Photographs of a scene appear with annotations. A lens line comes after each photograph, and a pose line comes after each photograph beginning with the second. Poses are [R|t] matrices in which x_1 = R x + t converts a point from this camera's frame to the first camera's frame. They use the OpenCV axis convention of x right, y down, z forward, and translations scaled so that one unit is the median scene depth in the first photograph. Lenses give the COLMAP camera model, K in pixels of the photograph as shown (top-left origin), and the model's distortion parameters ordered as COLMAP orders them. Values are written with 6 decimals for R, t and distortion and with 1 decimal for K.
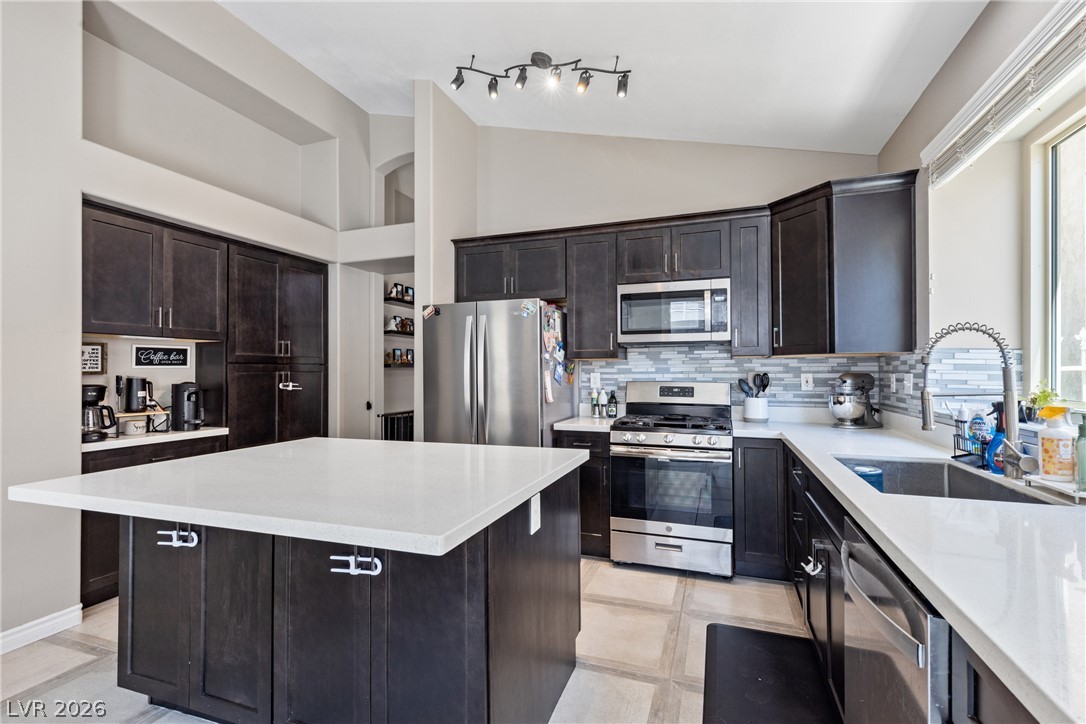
lens RADIAL K [[497.1, 0, 544.9], [0, 497.1, 369.3], [0, 0, 1]] dist [0.002550, -0.000002]
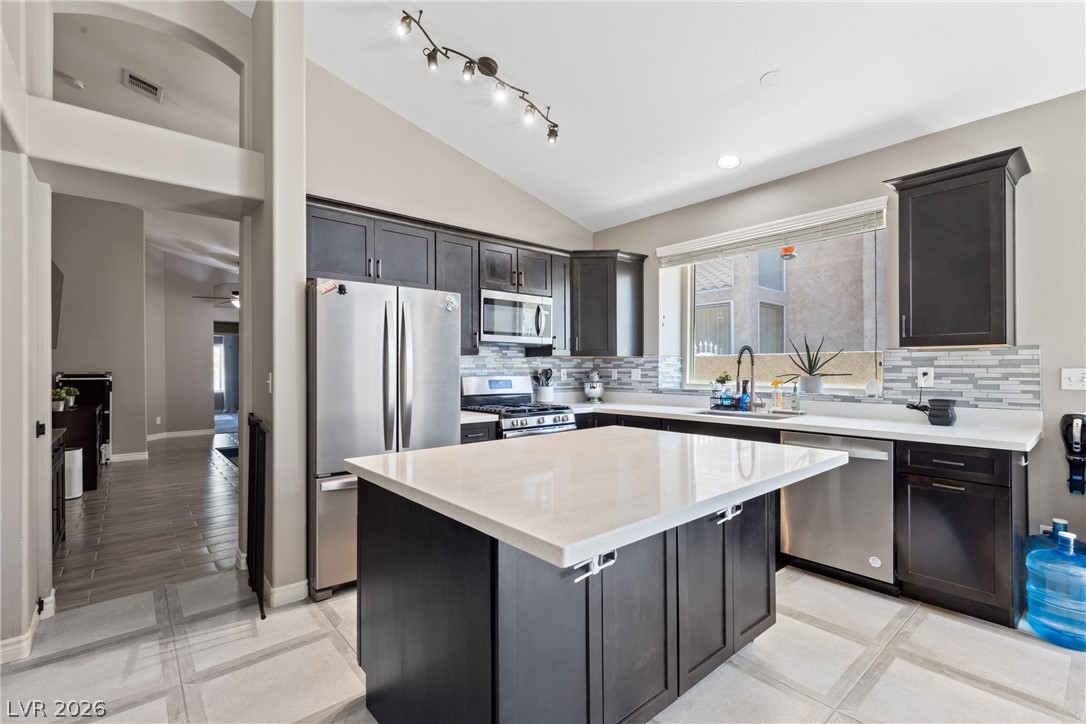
lens RADIAL K [[497.1, 0, 546.8], [0, 497.1, 369.5], [0, 0, 1]] dist [0.002550, -0.000002]
pose [[0.474708, -0.001174, 0.880143, -0.774743], [-0.004010, 0.999986, 0.003496, 0.005300], [-0.880134, -0.005189, 0.474697, 0.355678]]
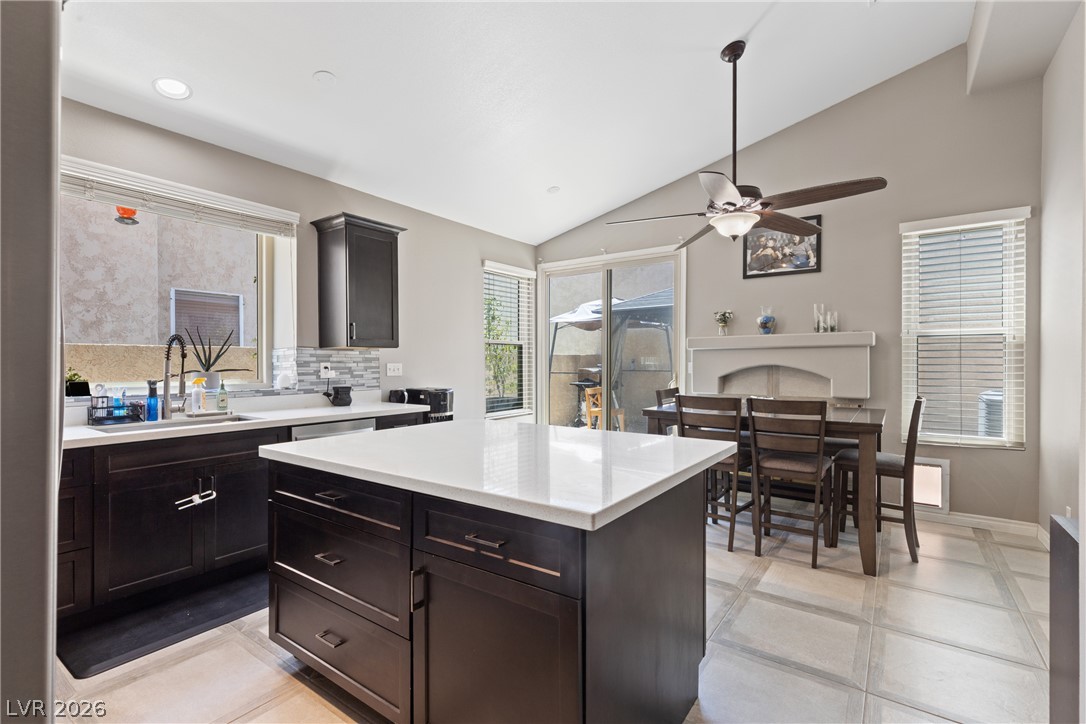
lens RADIAL K [[497.1, 0, 548.4], [0, 497.1, 365.0], [0, 0, 1]] dist [0.002550, -0.000002]
pose [[-0.971152, 0.002559, 0.238446, -0.410627], [0.002479, 0.999997, -0.000634, 0.009599], [-0.238446, -0.000025, -0.971156, 1.200331]]
